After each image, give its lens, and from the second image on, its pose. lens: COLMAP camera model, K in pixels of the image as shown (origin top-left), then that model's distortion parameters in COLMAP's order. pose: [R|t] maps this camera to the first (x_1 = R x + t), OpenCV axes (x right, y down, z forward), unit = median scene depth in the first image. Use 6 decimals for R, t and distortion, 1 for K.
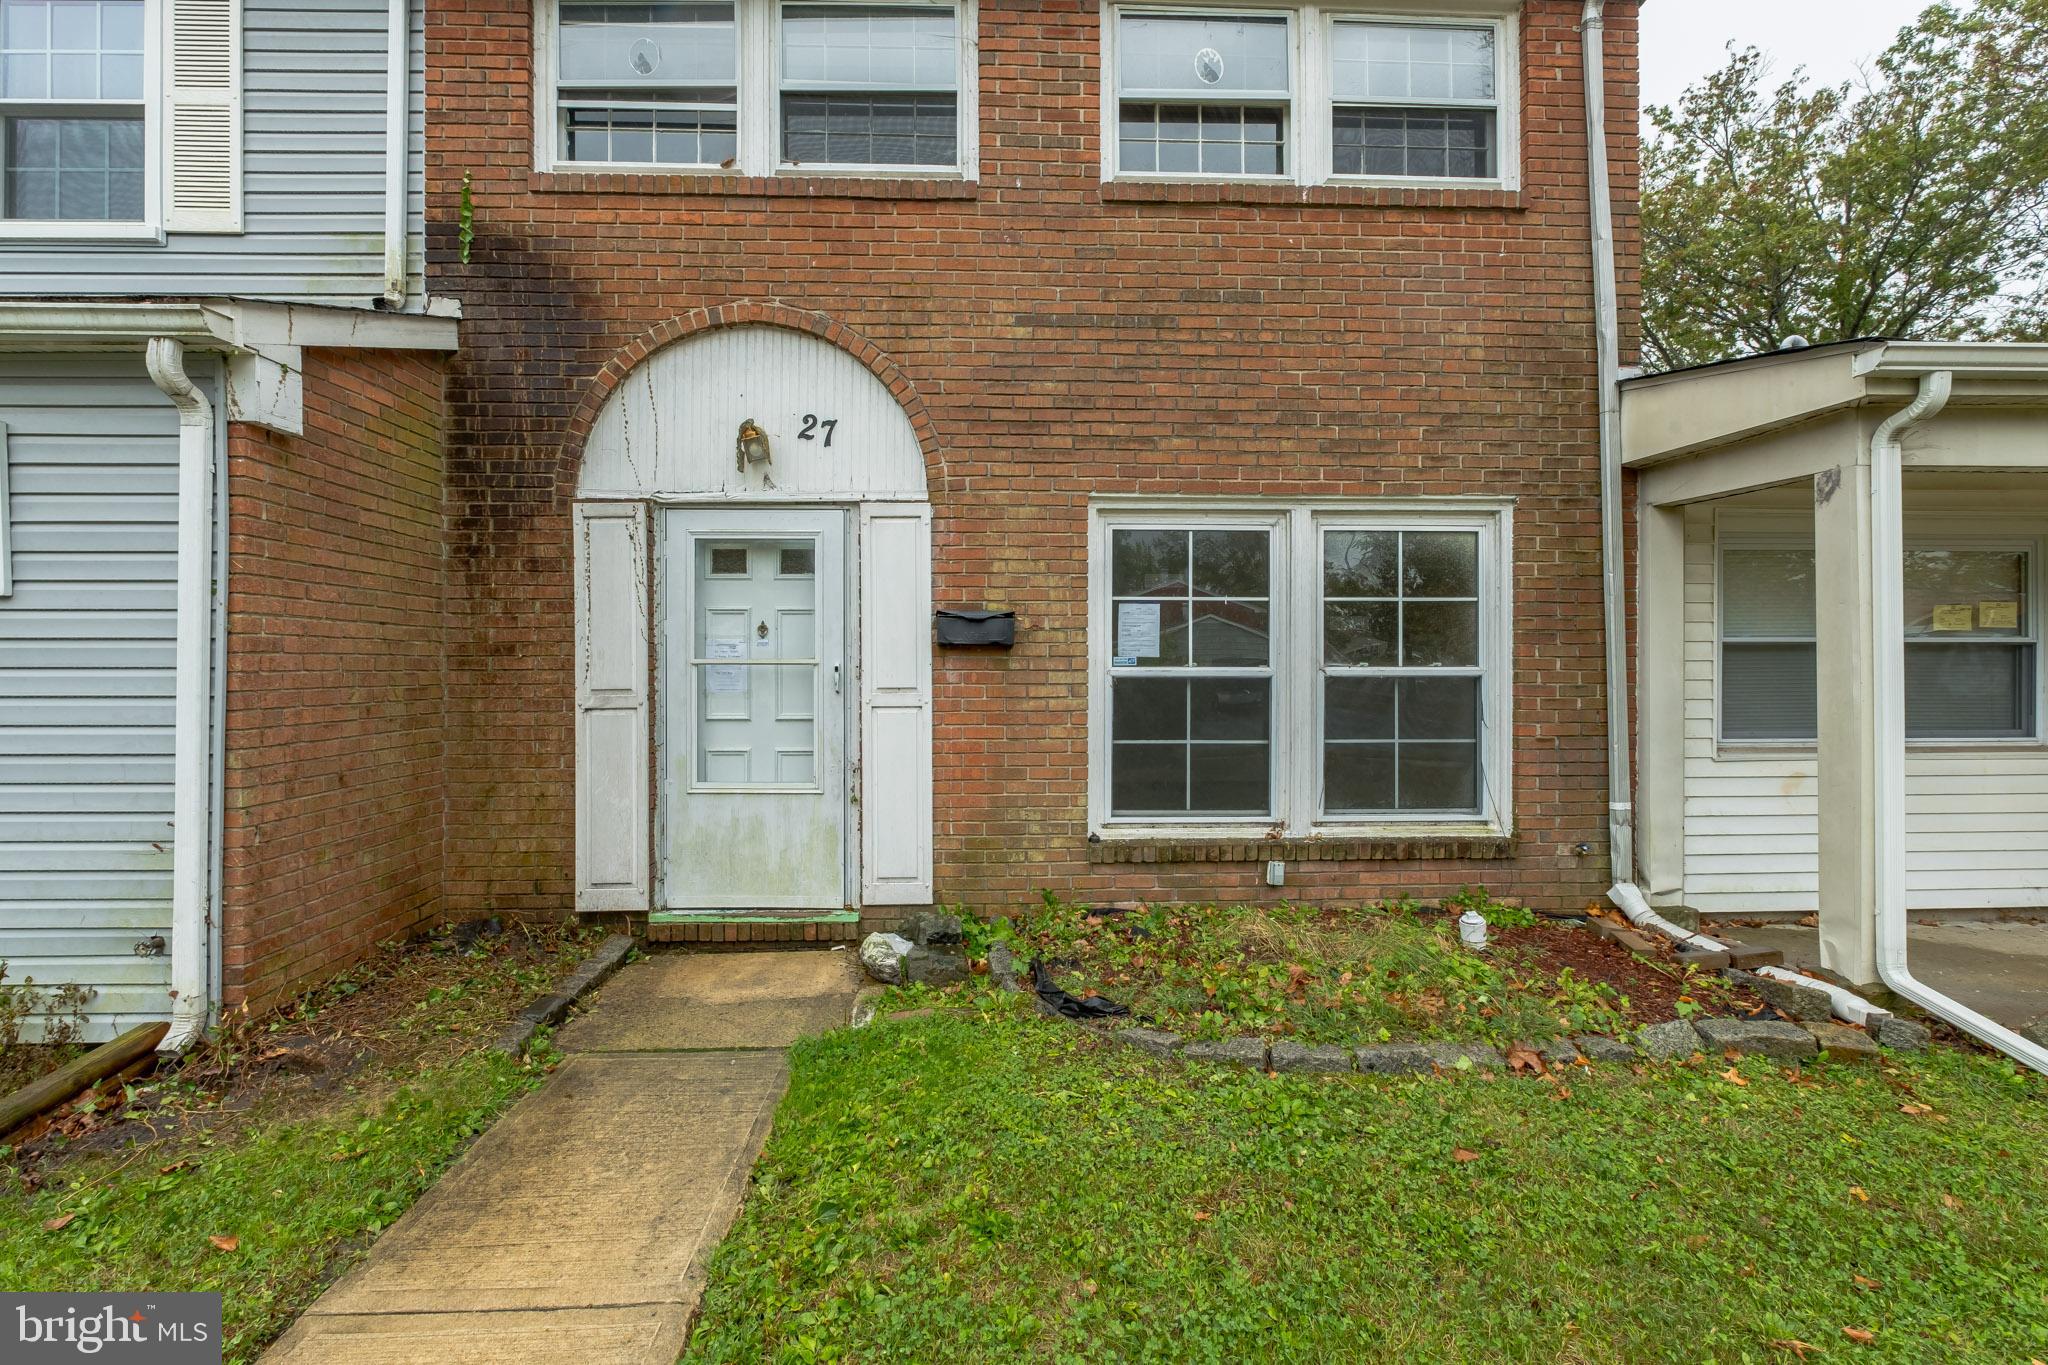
lens RADIAL K [[918.4, 0, 1020.9], [0, 918.4, 657.2], [0, 0, 1]] dist [-0.003560, -0.000390]
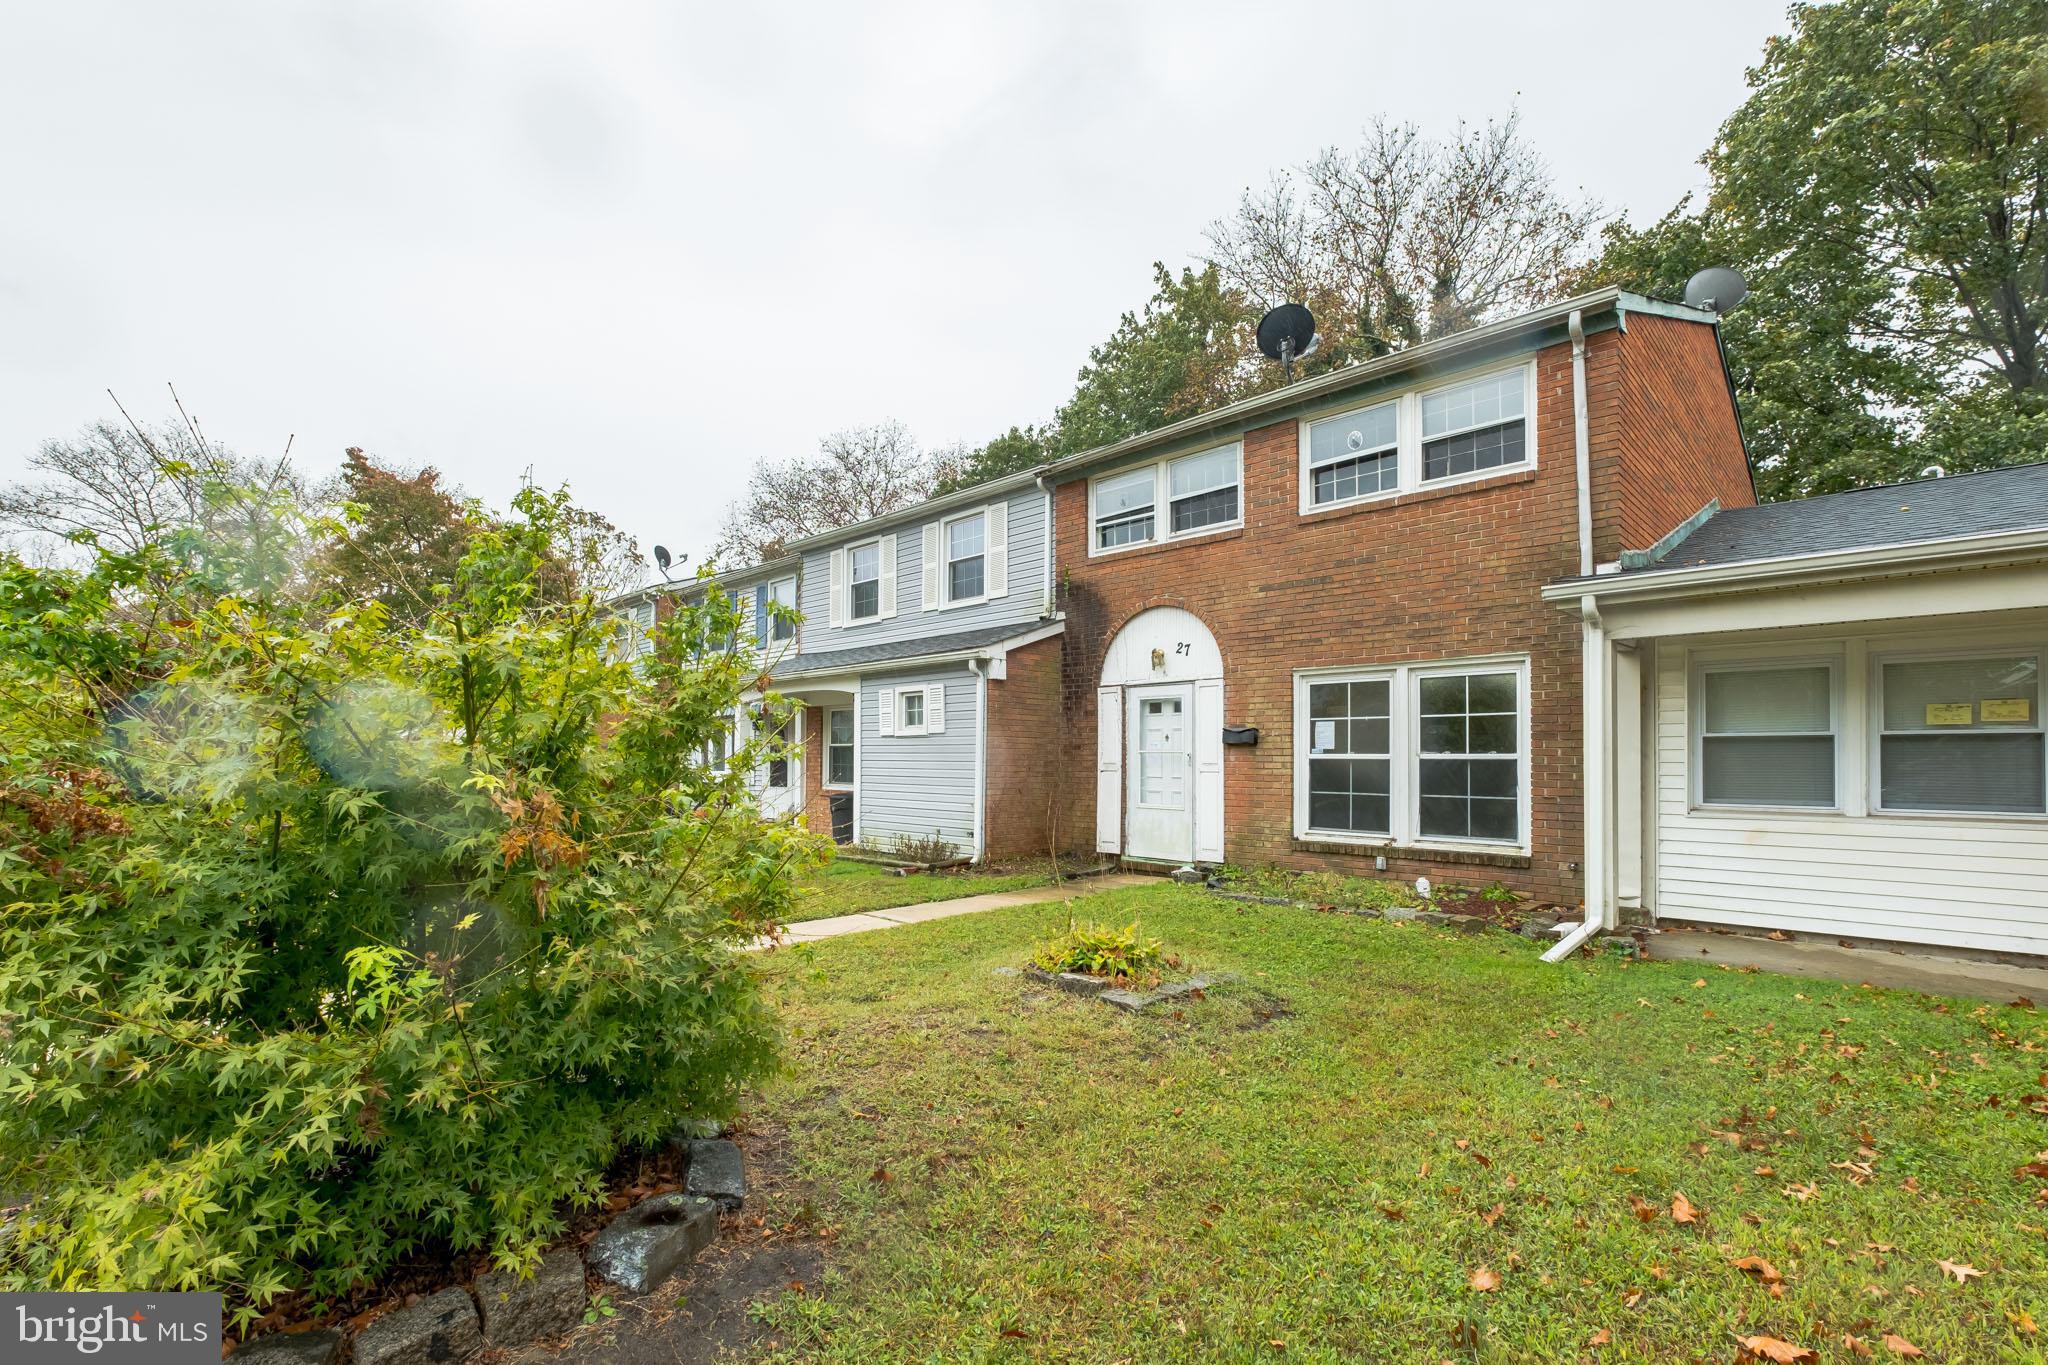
lens RADIAL K [[910.5, 0, 1021.1], [0, 910.5, 679.0], [0, 0, 1]] dist [-0.003405, -0.000139]
pose [[0.690018, -0.060587, -0.721252, 1.108094], [0.000560, 0.996535, -0.083176, 0.012345], [0.723792, 0.056989, 0.687661, -0.820337]]
